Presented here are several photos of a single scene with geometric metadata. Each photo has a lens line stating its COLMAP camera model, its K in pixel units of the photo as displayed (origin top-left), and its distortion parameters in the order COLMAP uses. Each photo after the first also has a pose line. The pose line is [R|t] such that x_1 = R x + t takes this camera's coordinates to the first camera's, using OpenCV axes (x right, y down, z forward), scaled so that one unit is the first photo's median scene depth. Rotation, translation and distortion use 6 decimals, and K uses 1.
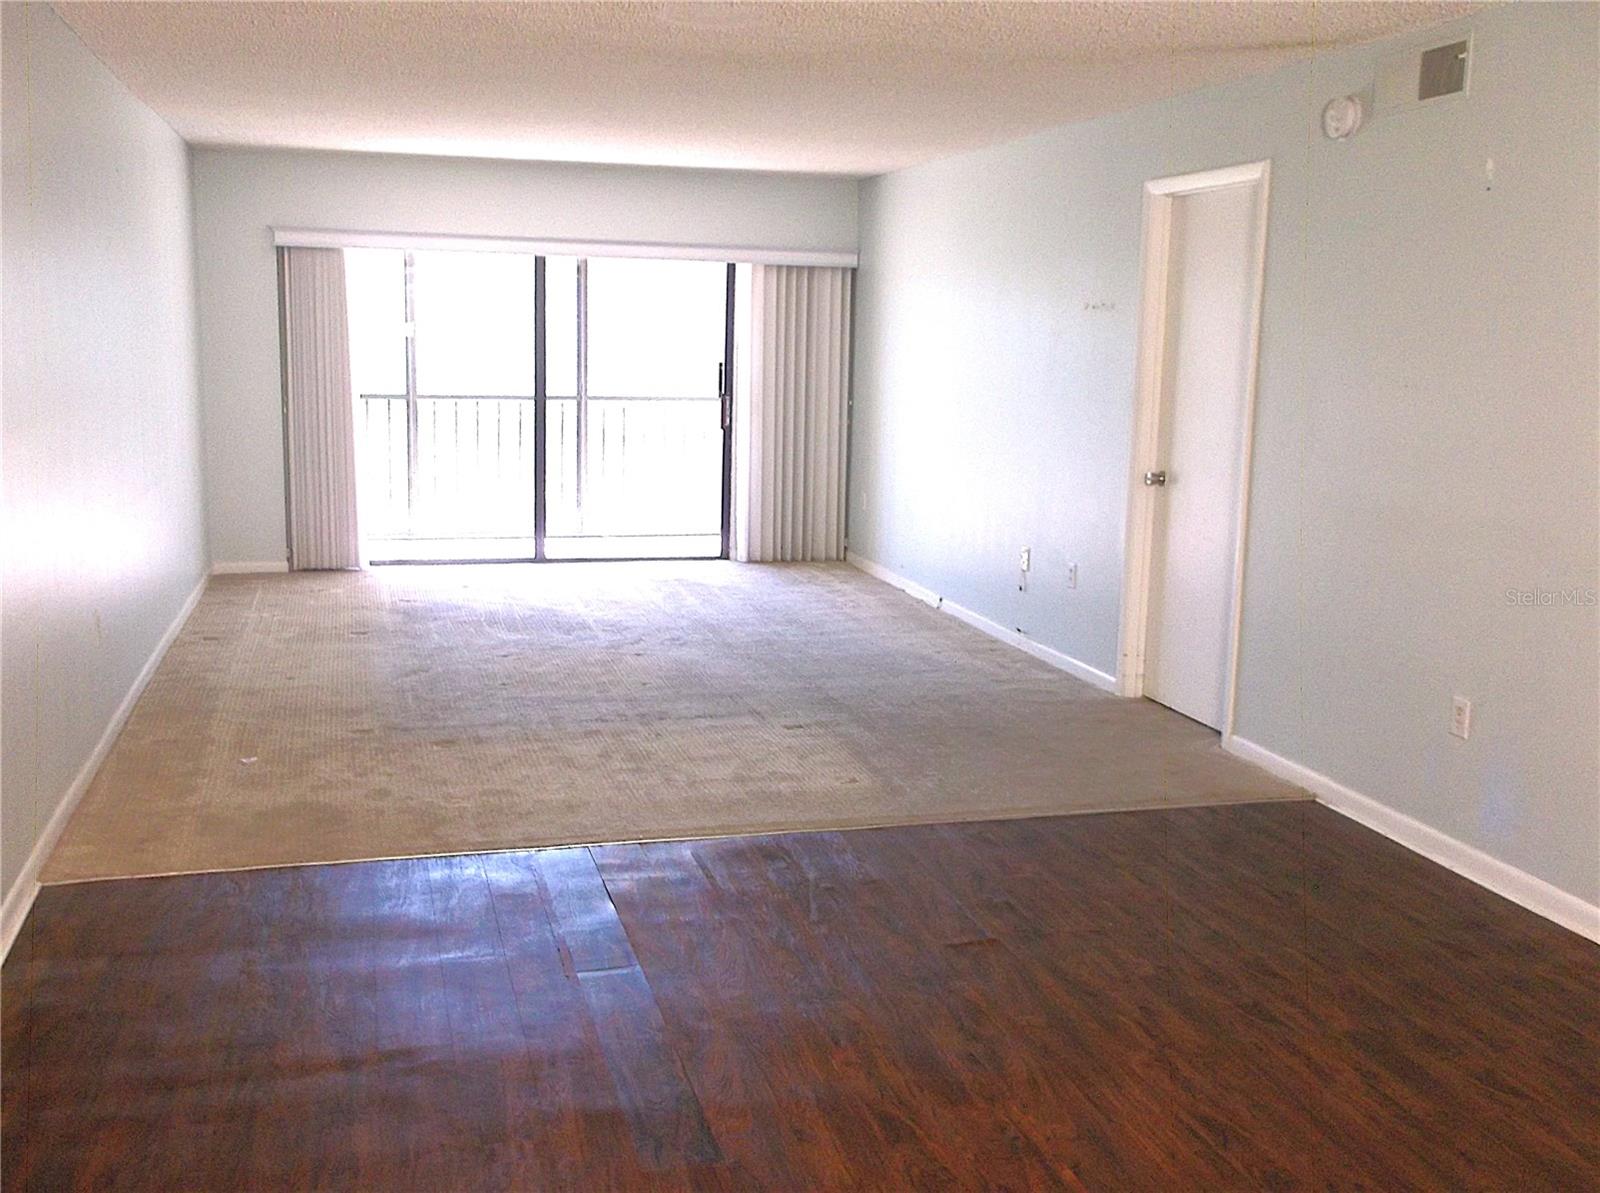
lens RADIAL K [[1567.3, 0, 799.4], [0, 1567.3, 597.9], [0, 0, 1]] dist [0.001842, 0.000000]
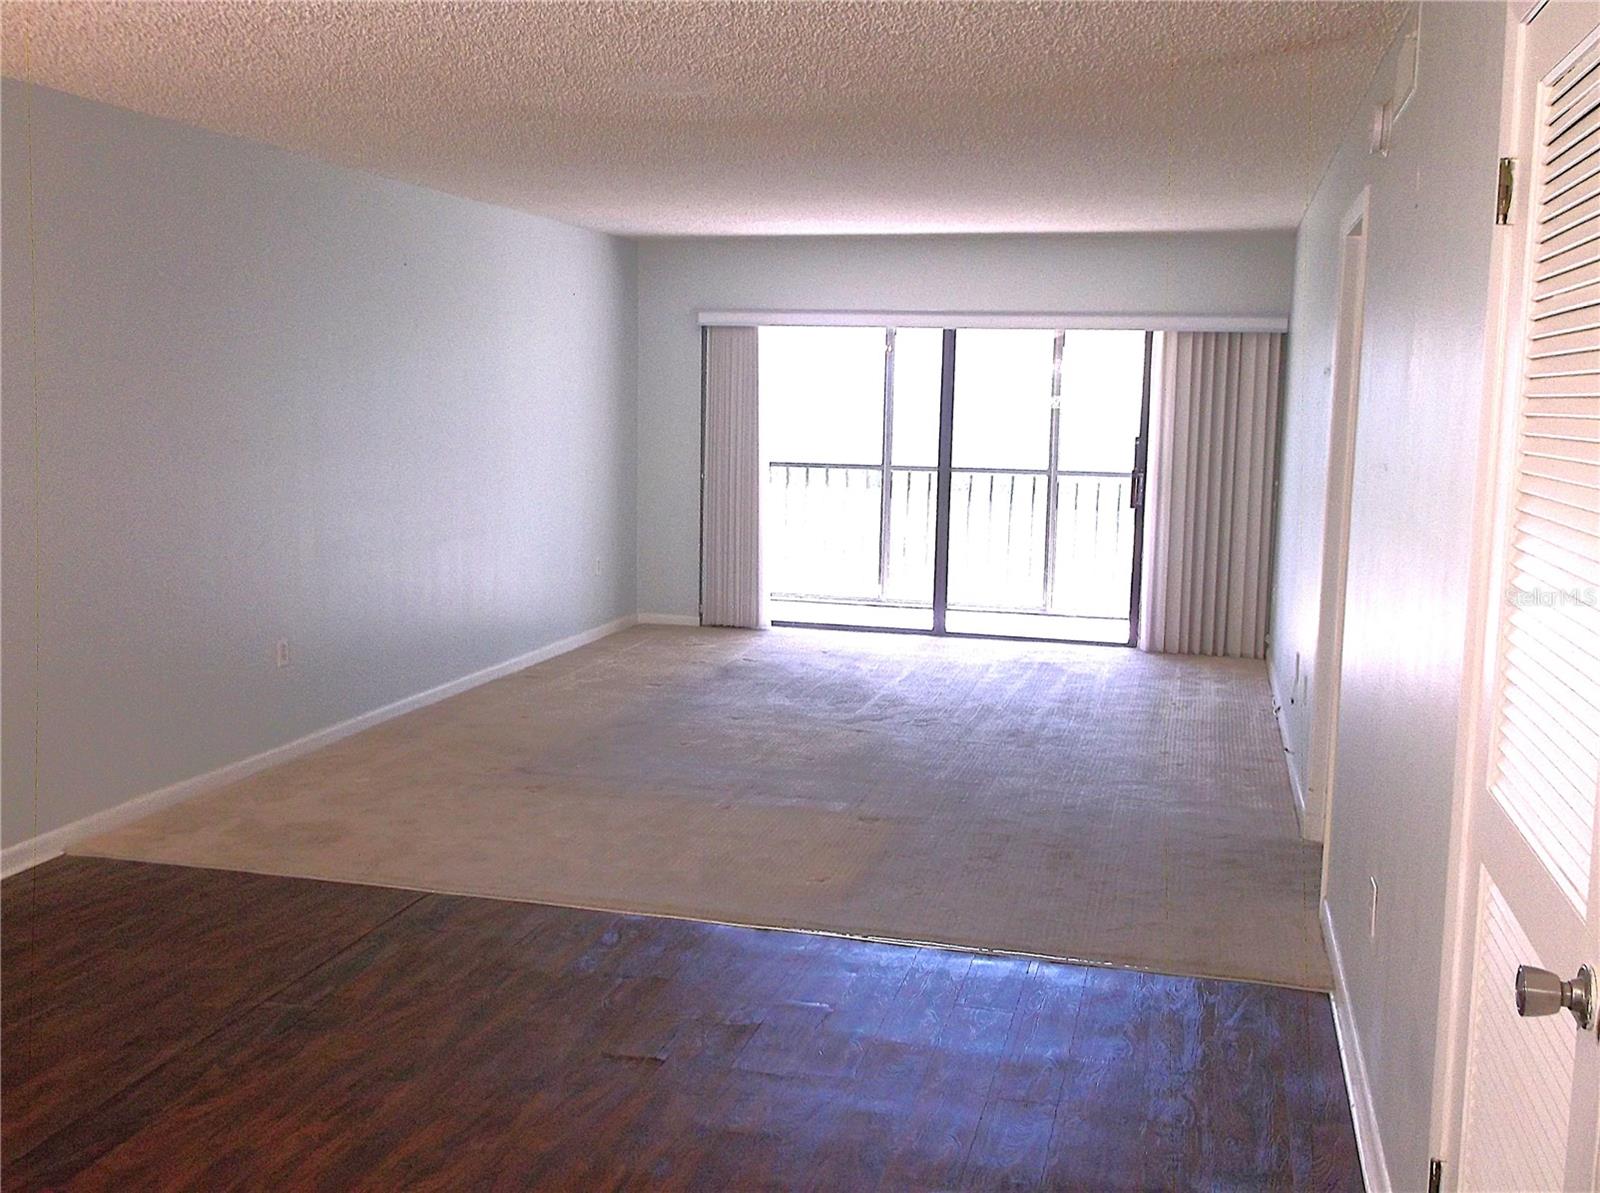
lens RADIAL K [[1567.3, 0, 798.5], [0, 1567.3, 595.4], [0, 0, 1]] dist [0.001842, 0.000000]
pose [[0.863983, 0.059488, -0.499995, 0.258214], [-0.085009, 0.995975, -0.028396, -0.012394], [0.496294, 0.067038, 0.865562, 0.098194]]
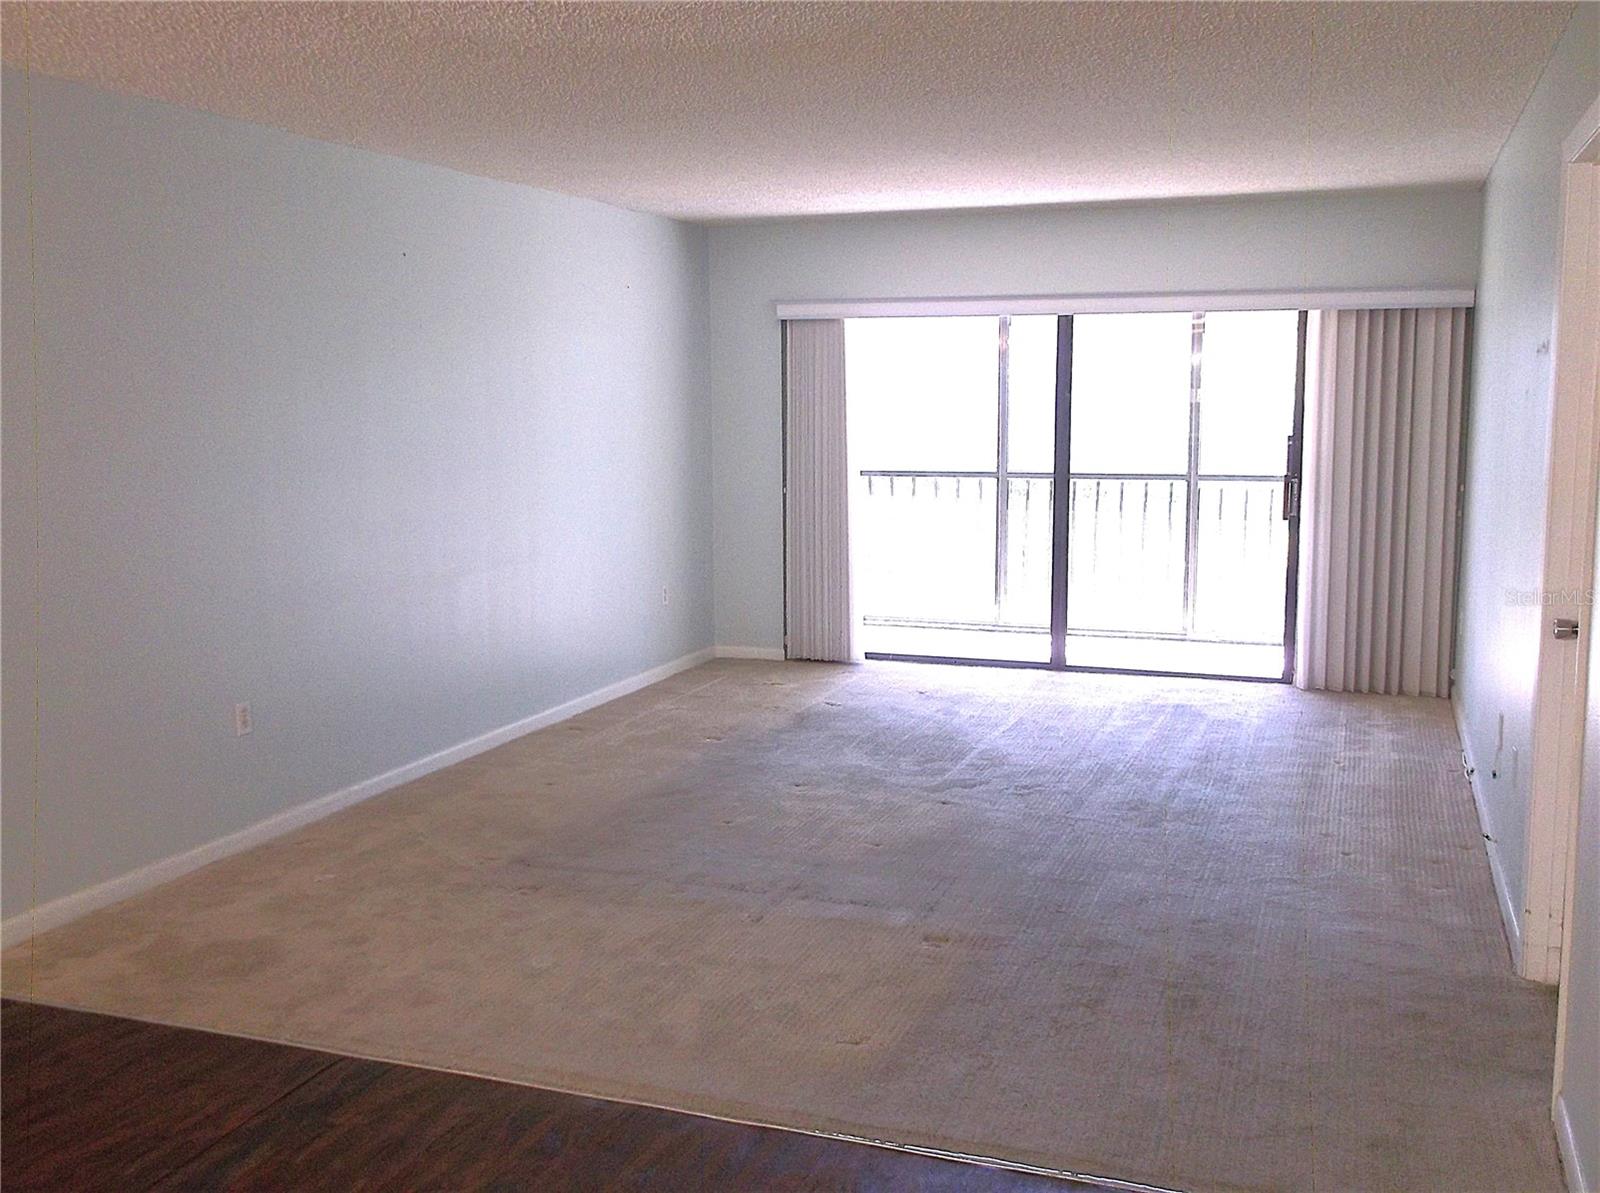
lens RADIAL K [[1567.3, 0, 791.7], [0, 1567.3, 596.6], [0, 0, 1]] dist [0.001842, 0.000000]
pose [[0.810185, 0.050407, -0.584004, 0.221225], [-0.076421, 0.996875, -0.019976, -0.034870], [0.581172, 0.060815, 0.811505, 0.220941]]
